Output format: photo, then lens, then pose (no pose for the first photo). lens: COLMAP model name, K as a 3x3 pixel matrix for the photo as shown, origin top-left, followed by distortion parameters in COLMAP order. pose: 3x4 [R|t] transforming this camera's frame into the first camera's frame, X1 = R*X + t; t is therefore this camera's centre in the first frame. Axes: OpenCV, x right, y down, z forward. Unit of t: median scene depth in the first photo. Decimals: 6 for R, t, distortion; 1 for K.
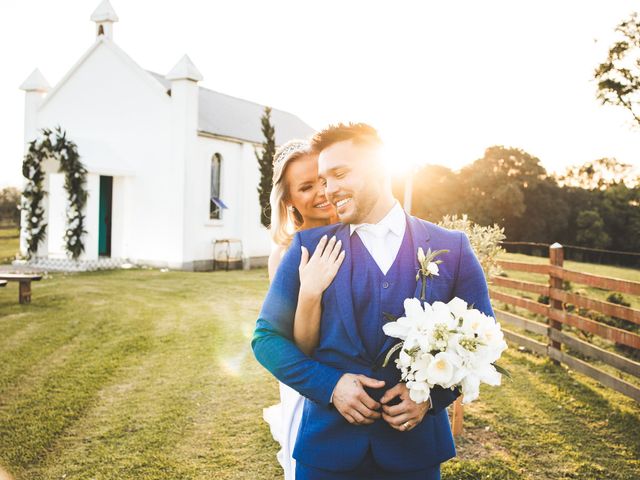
lens RADIAL K [[727.7, 0, 319.8], [0, 727.7, 239.3], [0, 0, 1]] dist [-0.036580, 0.000000]
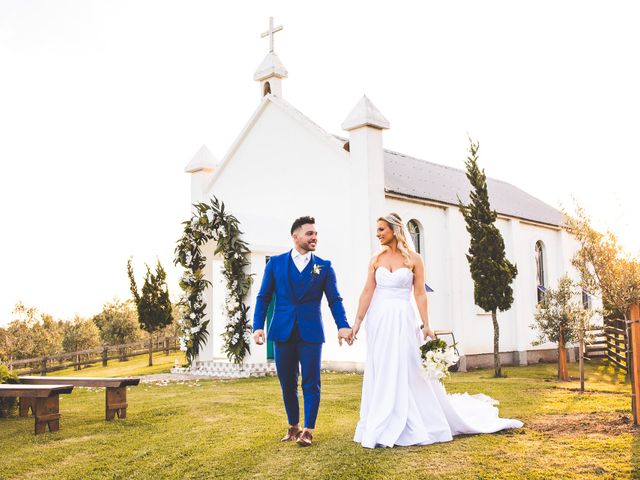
lens RADIAL K [[727.7, 0, 320.3], [0, 727.7, 240.2], [0, 0, 1]] dist [-0.036580, 0.000000]
pose [[0.952135, -0.083184, -0.294143, -0.010223], [0.036955, 0.986527, -0.159368, 0.025030], [0.303437, 0.140870, 0.942381, 0.264635]]
